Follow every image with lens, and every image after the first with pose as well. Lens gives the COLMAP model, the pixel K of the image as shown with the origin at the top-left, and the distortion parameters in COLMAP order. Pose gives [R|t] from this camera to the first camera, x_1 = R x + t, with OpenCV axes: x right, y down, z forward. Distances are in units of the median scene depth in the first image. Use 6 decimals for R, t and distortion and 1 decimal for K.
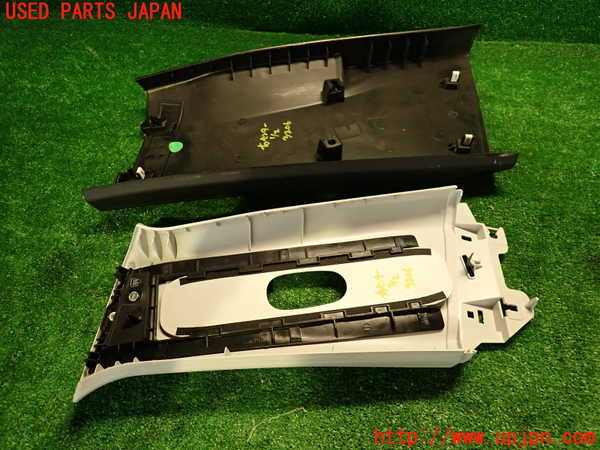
lens RADIAL K [[432.0, 0, 301.1], [0, 432.0, 227.4], [0, 0, 1]] dist [0.007840, -0.000014]
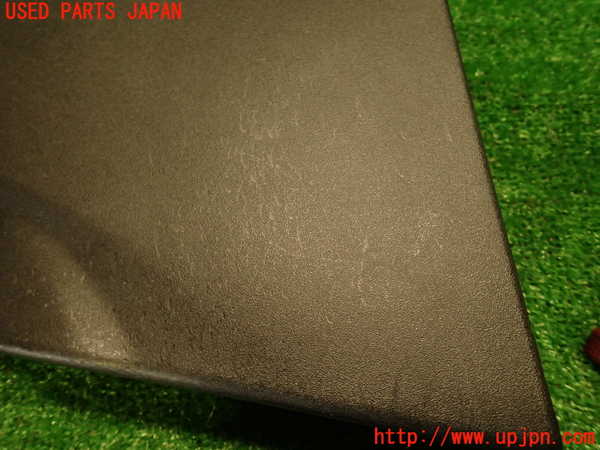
lens RADIAL K [[432.0, 0, 299.0], [0, 432.0, 226.2], [0, 0, 1]] dist [0.007840, -0.000014]
pose [[0.991089, -0.132796, 0.010343, 0.381969], [0.128584, 0.974129, 0.185846, -0.146171], [-0.034755, -0.182860, 0.982524, 0.647514]]
